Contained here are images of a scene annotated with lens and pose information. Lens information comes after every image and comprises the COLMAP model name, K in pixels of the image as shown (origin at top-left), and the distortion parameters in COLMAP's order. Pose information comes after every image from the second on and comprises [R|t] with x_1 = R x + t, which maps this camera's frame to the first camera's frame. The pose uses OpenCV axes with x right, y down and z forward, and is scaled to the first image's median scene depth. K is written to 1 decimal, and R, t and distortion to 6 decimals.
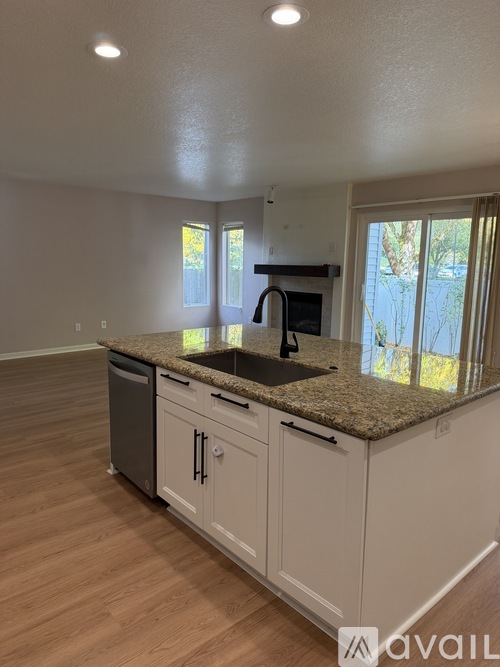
lens RADIAL K [[466.0, 0, 249.8], [0, 466.0, 334.6], [0, 0, 1]] dist [0.040447, -0.027249]
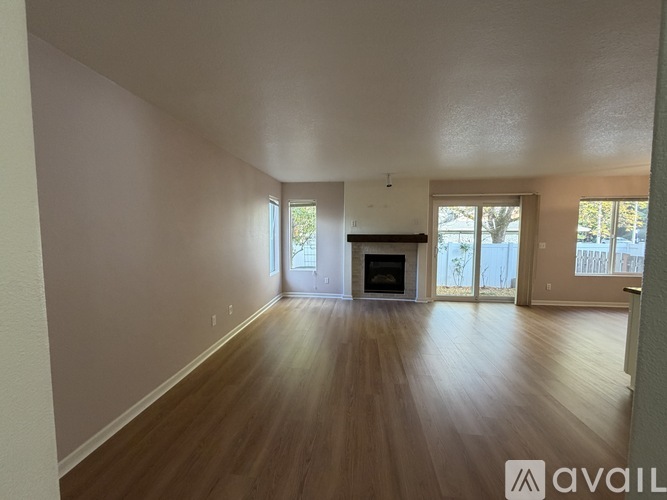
lens RADIAL K [[267.0, 0, 333.6], [0, 267.0, 247.6], [0, 0, 1]] dist [0.000032, 0.000007]
pose [[0.738231, -0.052018, 0.672539, -0.495395], [0.113126, 0.992449, -0.047414, -0.088686], [-0.664994, 0.111084, 0.738541, 0.515518]]
